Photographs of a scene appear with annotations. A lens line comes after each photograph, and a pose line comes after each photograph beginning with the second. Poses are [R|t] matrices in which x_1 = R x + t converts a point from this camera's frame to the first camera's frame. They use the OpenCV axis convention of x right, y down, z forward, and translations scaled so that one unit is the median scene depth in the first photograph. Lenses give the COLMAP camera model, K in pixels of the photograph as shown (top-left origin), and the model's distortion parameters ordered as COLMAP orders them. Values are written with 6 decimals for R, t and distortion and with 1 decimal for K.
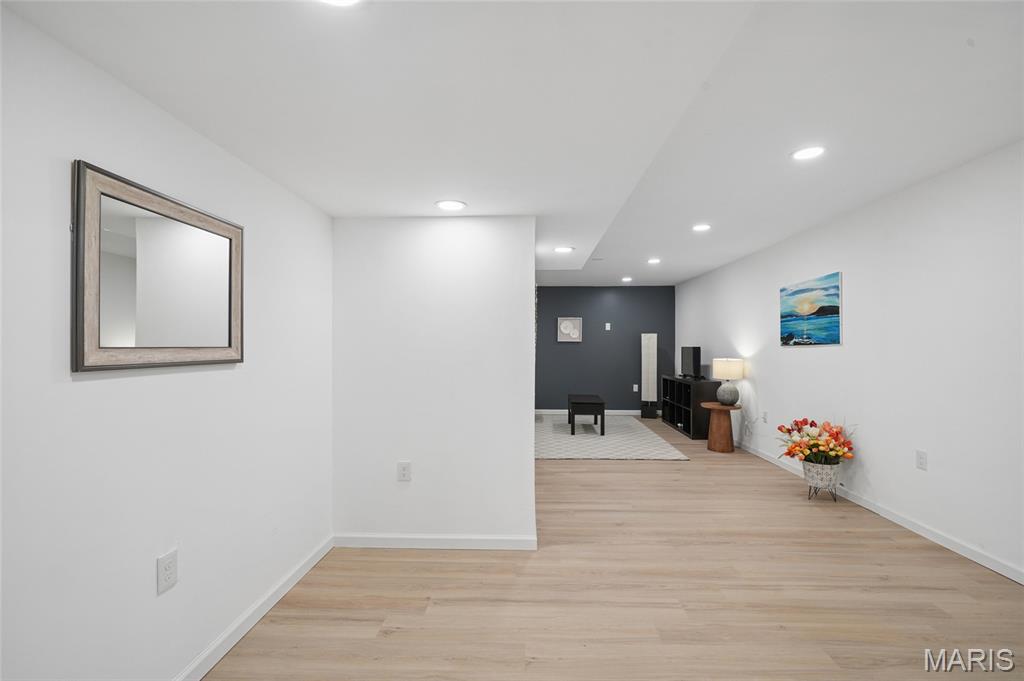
lens RADIAL K [[436.5, 0, 513.0], [0, 436.5, 340.3], [0, 0, 1]] dist [-0.004111, -0.000236]
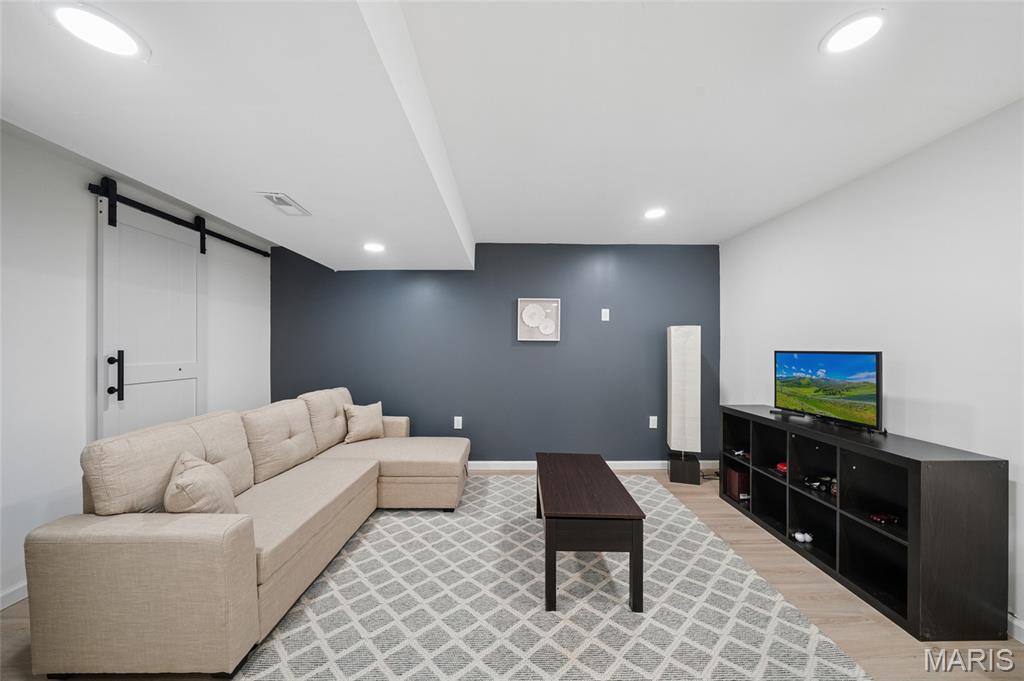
lens RADIAL K [[340.4, 0, 509.8], [0, 340.4, 343.9], [0, 0, 1]] dist [-0.001571, -0.000046]
pose [[0.998761, -0.001097, 0.049758, 0.130149], [0.000998, 0.999997, 0.002007, 0.010755], [-0.049761, -0.001955, 0.998759, 1.036517]]
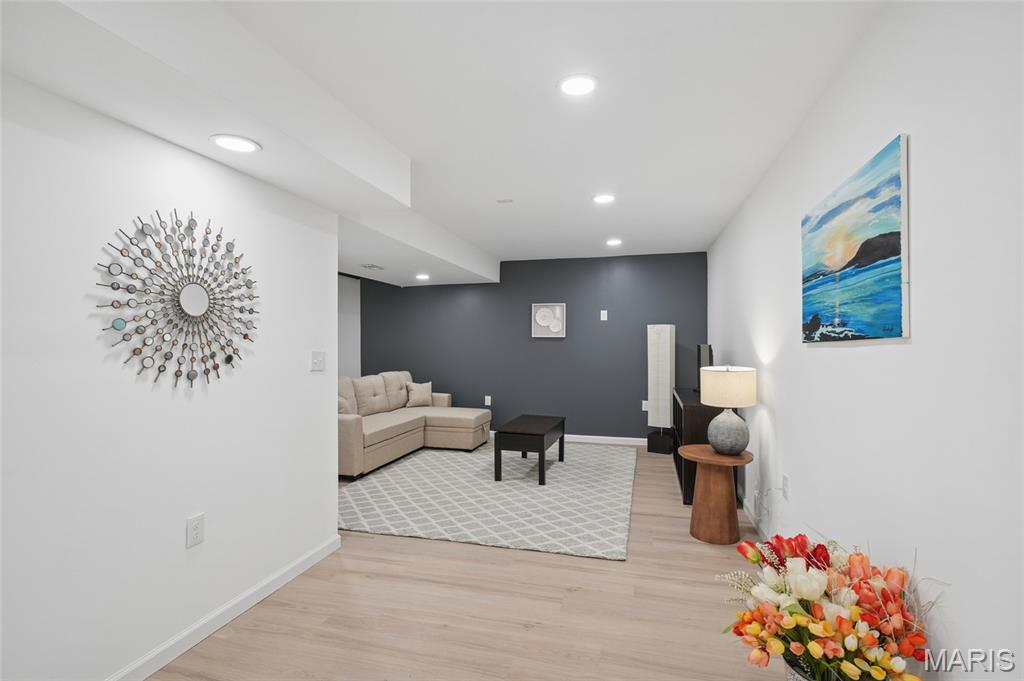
lens RADIAL K [[462.4, 0, 512.1], [0, 462.4, 340.0], [0, 0, 1]] dist [-0.002242, 0.002135]
pose [[0.975143, -0.006240, -0.221488, 0.440166], [0.007593, 0.999957, 0.005255, 0.004988], [0.221446, -0.006806, 0.975149, 0.472565]]
